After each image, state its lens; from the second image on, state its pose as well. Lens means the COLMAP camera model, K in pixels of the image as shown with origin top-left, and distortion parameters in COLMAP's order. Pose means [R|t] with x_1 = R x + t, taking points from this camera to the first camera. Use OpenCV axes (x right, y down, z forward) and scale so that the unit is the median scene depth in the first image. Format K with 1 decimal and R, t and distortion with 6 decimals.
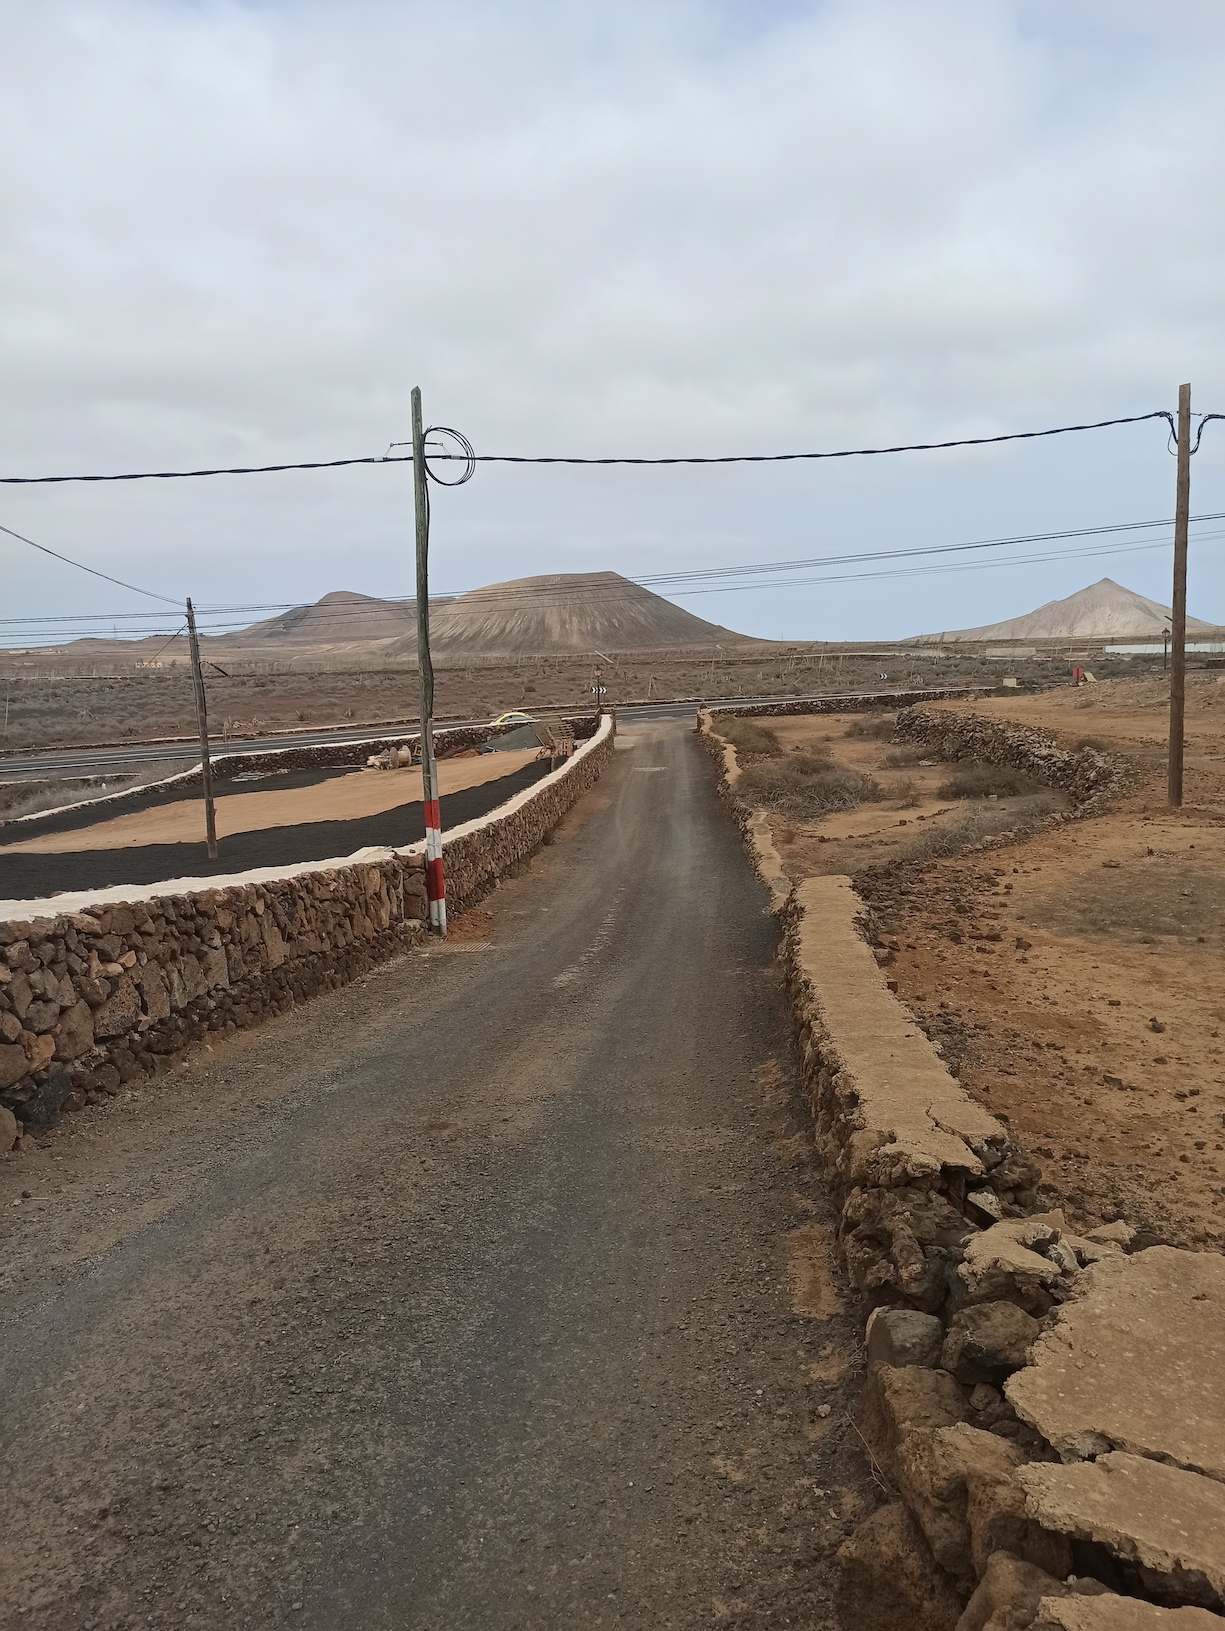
lens RADIAL K [[1213.4, 0, 620.6], [0, 1213.4, 810.9], [0, 0, 1]] dist [0.067204, -0.049318]
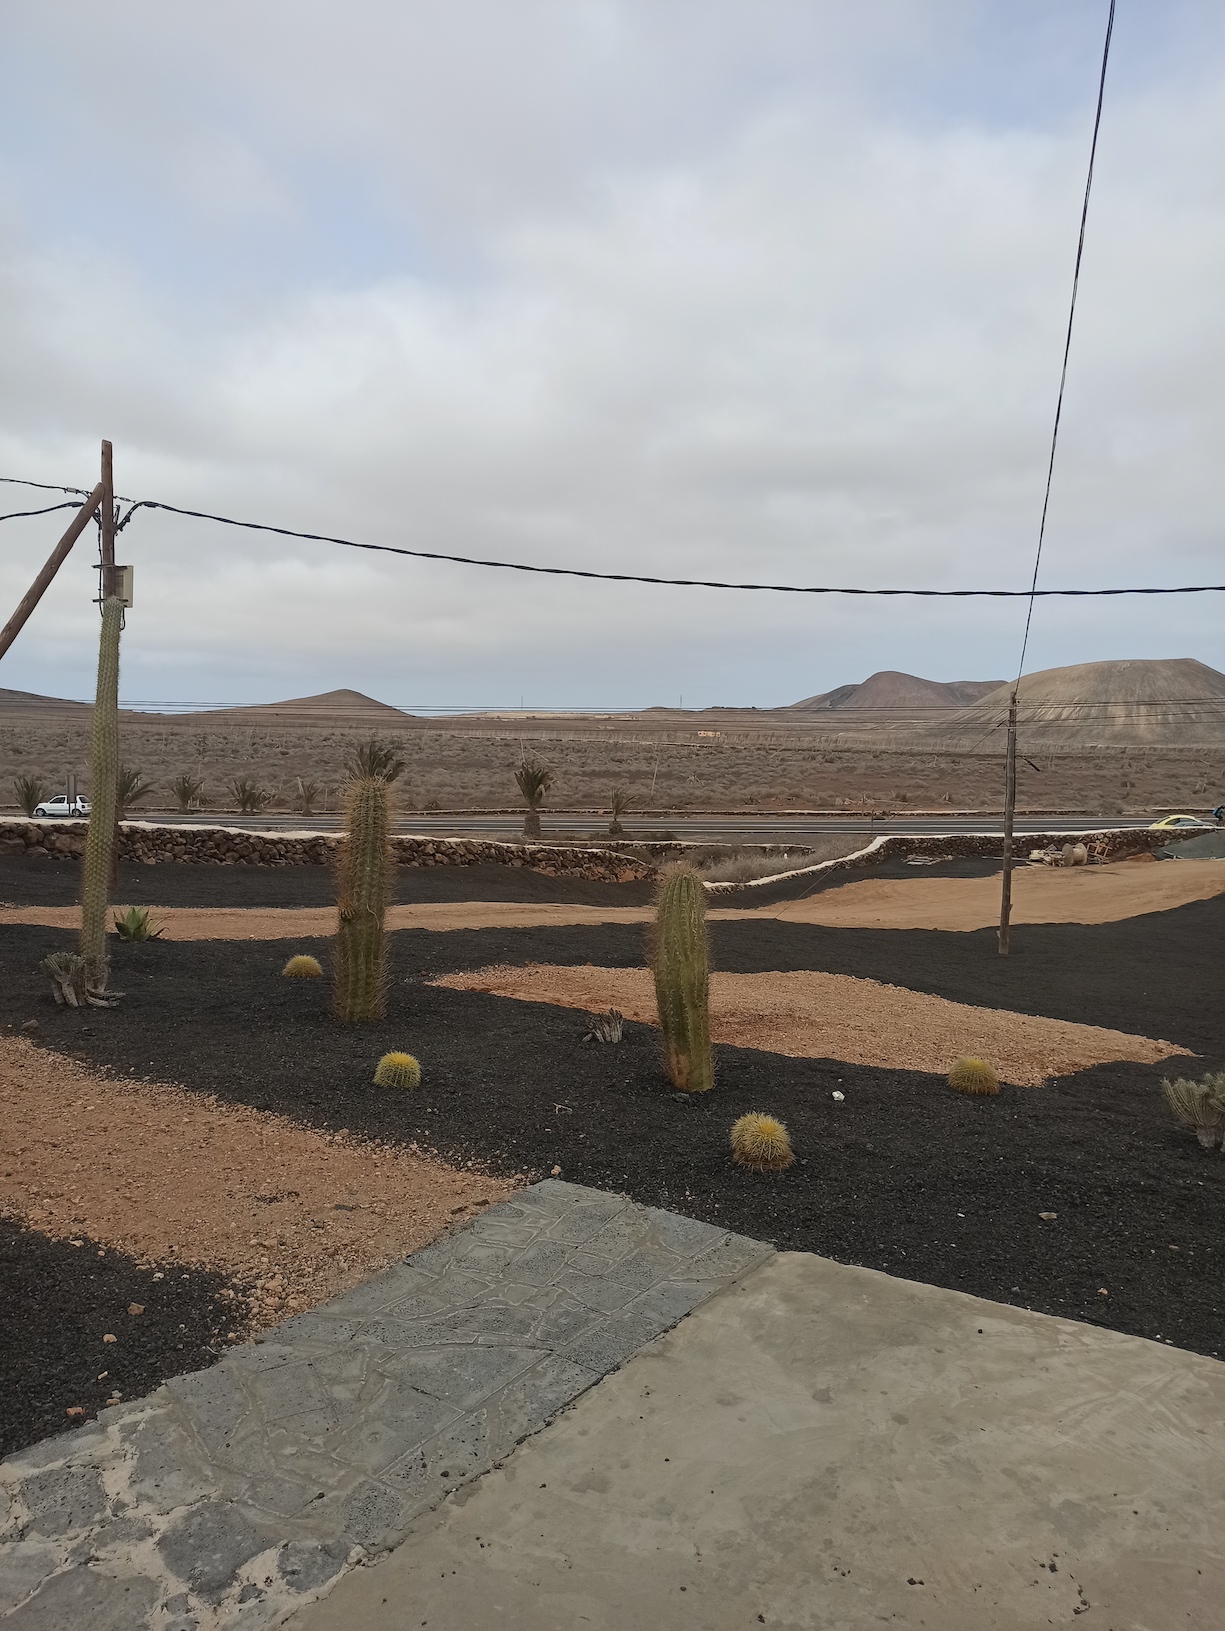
lens RADIAL K [[1213.4, 0, 620.6], [0, 1213.4, 810.9], [0, 0, 1]] dist [0.067204, -0.049318]
pose [[0.906357, 0.083256, -0.414228, -0.104472], [-0.109545, 0.993174, -0.040073, -0.001206], [0.408064, 0.081697, 0.909290, -0.014051]]
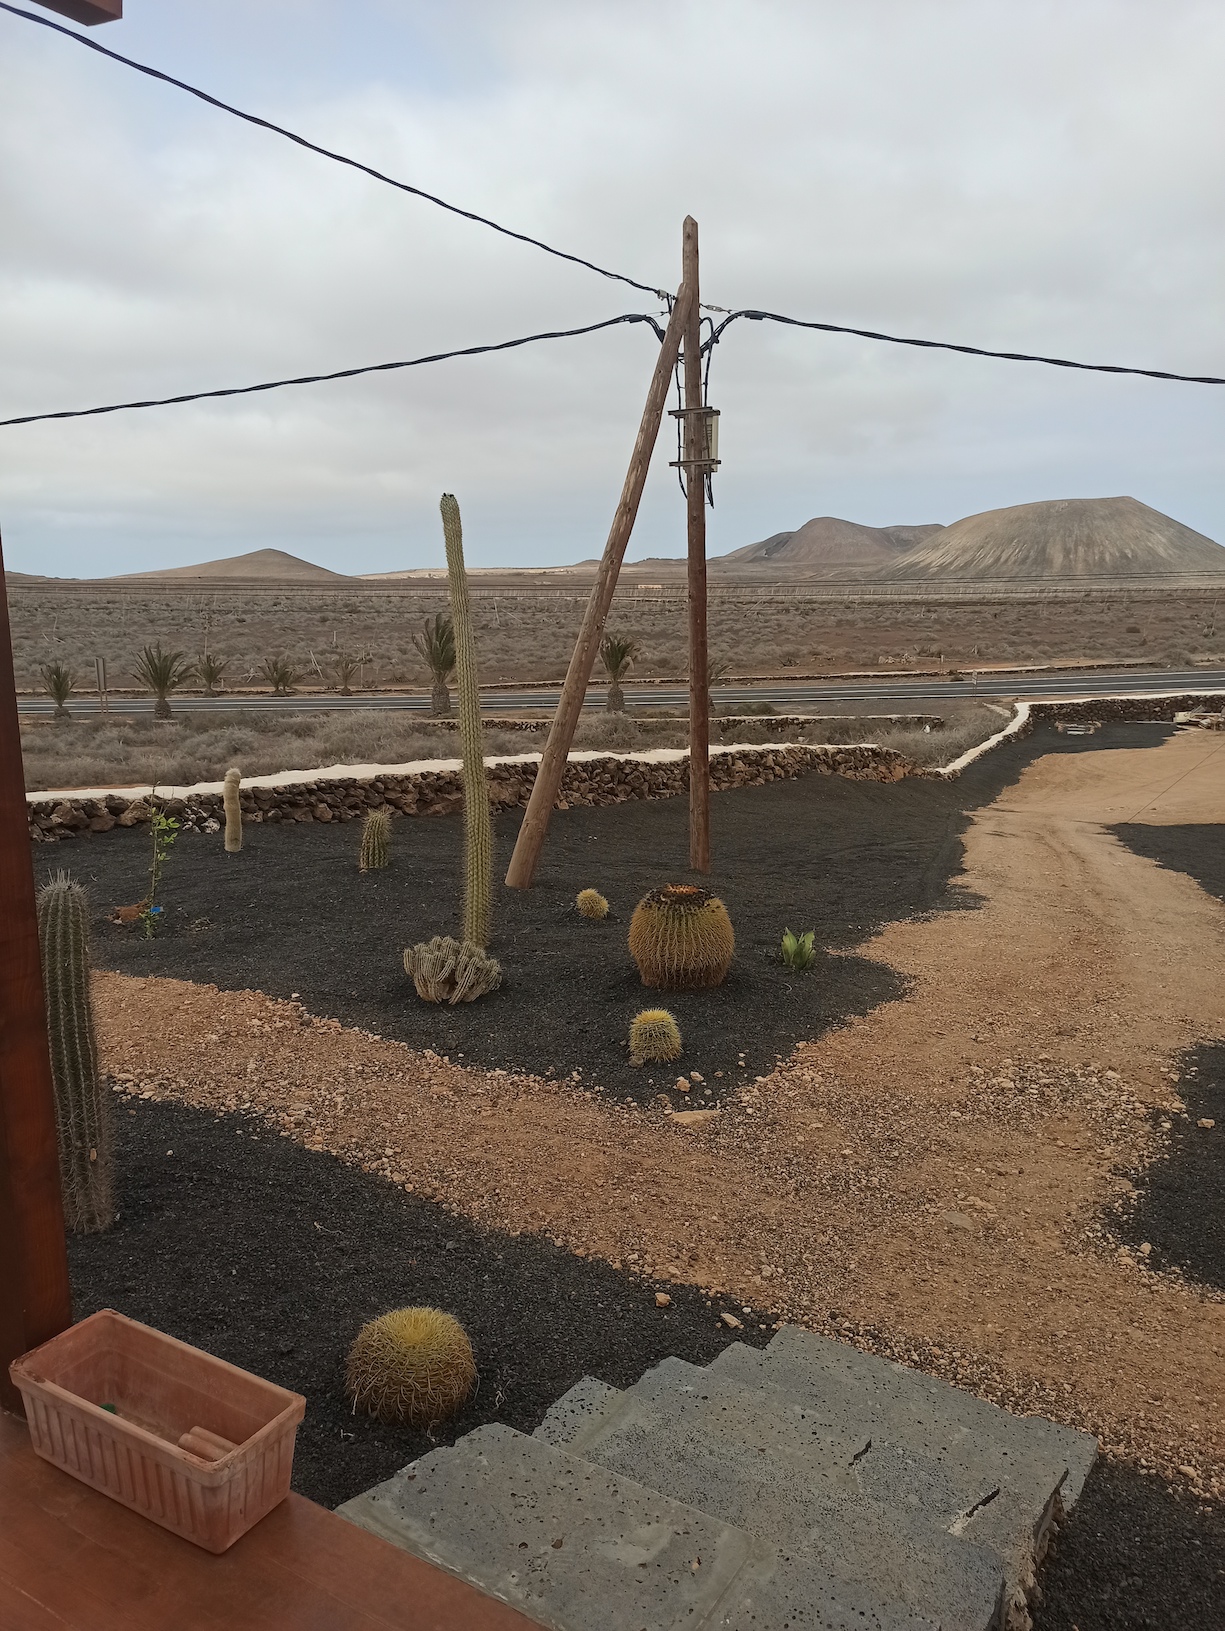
lens RADIAL K [[1219.7, 0, 614.1], [0, 1219.7, 808.8], [0, 0, 1]] dist [0.038215, -0.016447]
pose [[0.927686, 0.098628, -0.360099, -0.259095], [-0.078368, 0.994430, 0.070475, -0.005410], [0.365044, -0.037158, 0.930249, 0.002540]]
